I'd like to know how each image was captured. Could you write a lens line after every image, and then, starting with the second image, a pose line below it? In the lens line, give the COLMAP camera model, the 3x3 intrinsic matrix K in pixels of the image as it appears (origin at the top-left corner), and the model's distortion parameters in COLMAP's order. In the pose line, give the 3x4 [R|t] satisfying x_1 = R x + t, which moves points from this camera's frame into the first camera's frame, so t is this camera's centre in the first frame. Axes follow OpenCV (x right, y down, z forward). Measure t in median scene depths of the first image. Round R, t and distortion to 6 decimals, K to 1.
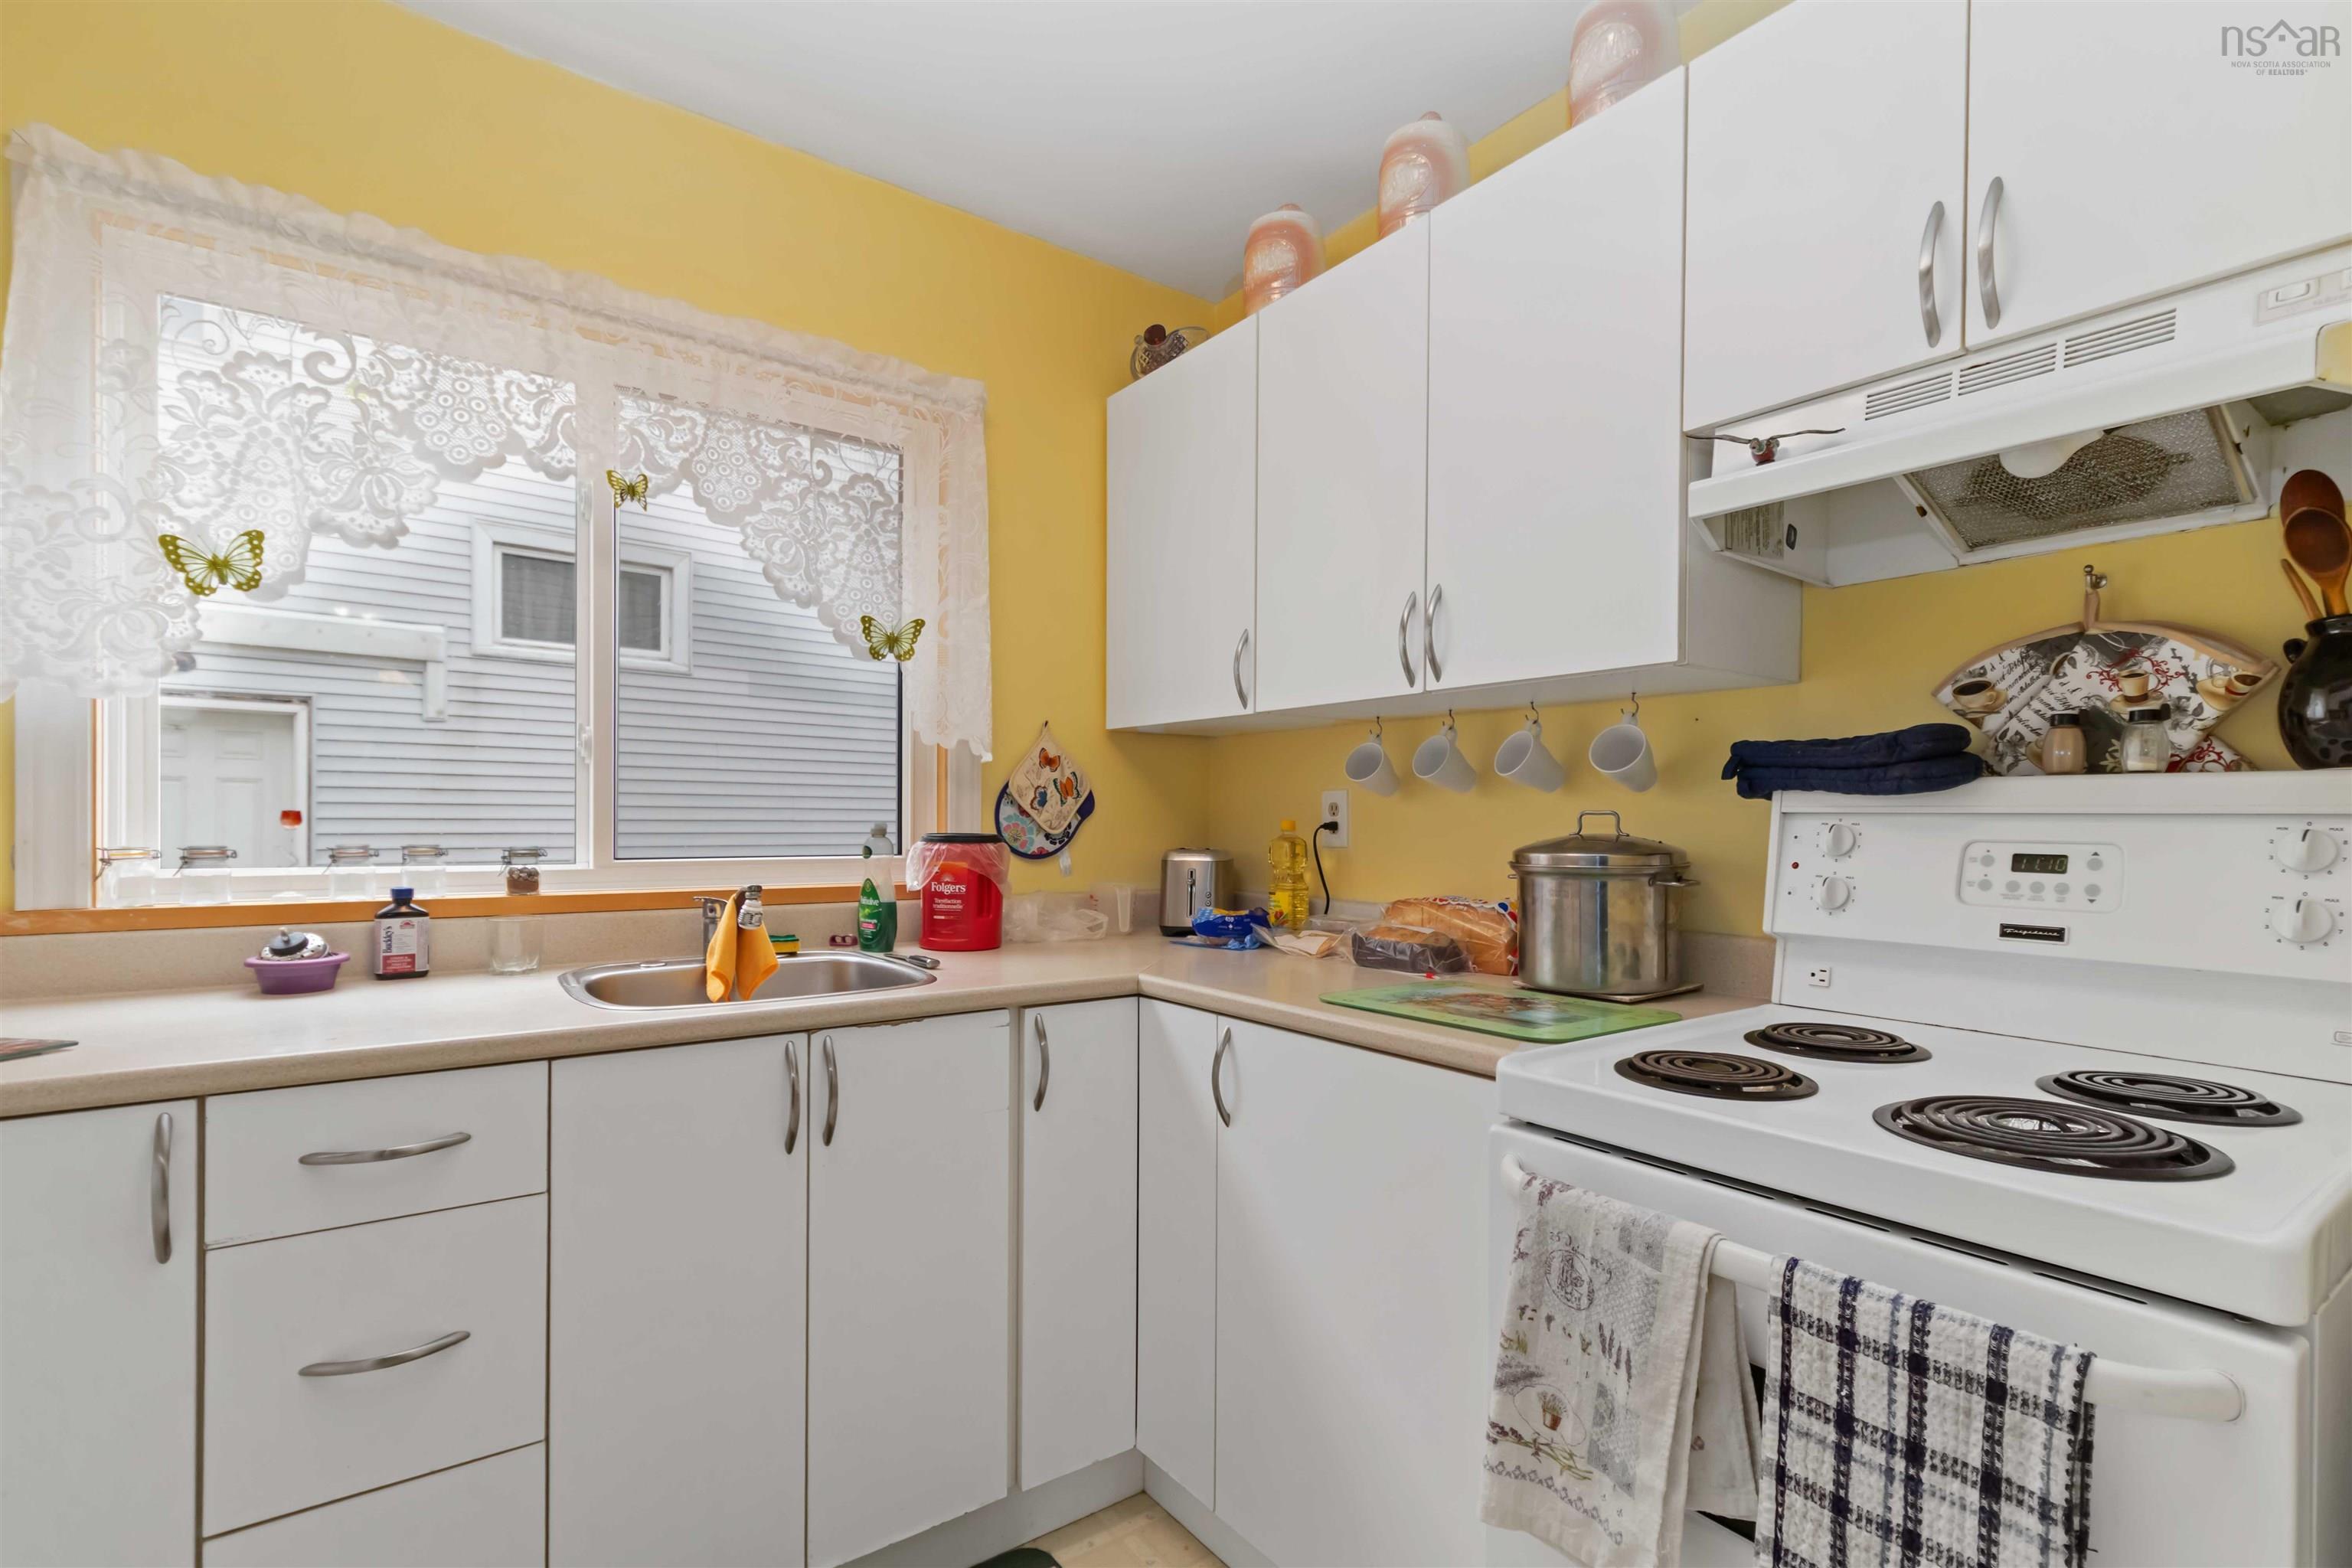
lens RADIAL K [[1109.6, 0, 1218.2], [0, 1109.6, 833.3], [0, 0, 1]] dist [0.002118, -0.000702]
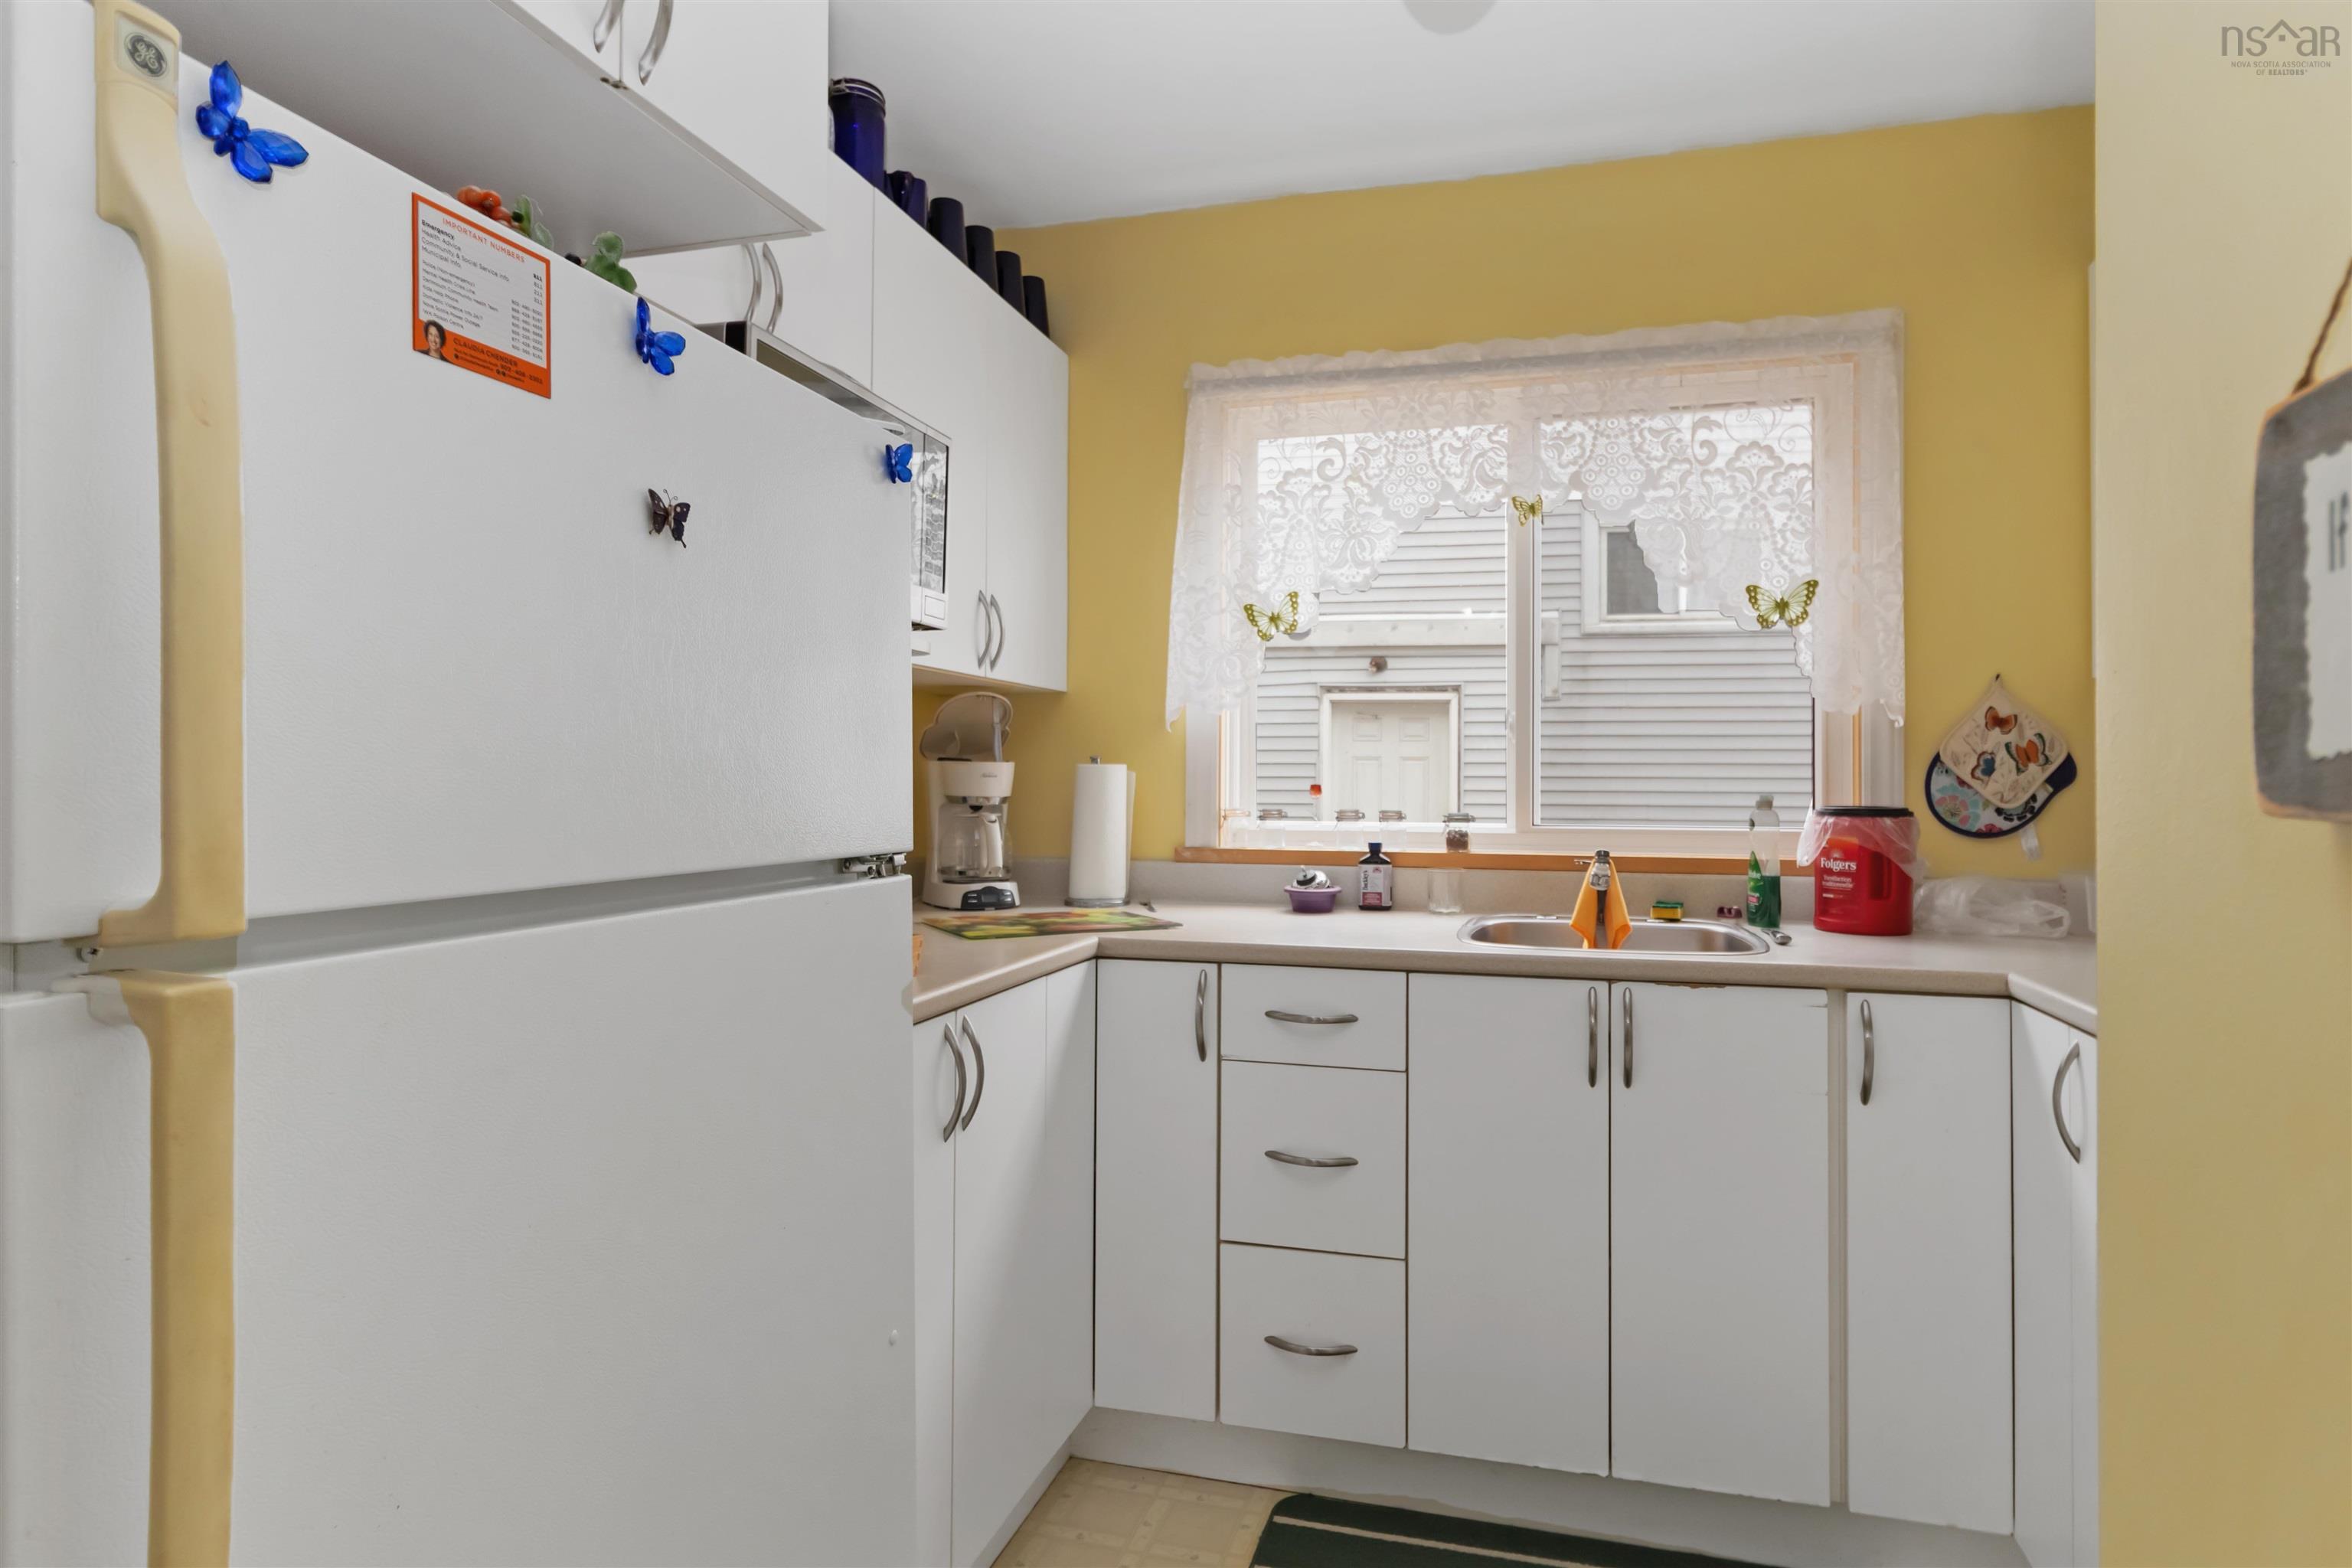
lens RADIAL K [[1268.3, 0, 1176.0], [0, 1268.3, 784.0], [0, 0, 1]] dist [-0.002400, -0.000292]
pose [[0.593722, -0.004068, -0.804660, 0.330395], [-0.011096, 0.999851, -0.013242, 0.002295], [0.804594, 0.016790, 0.593588, -0.091437]]
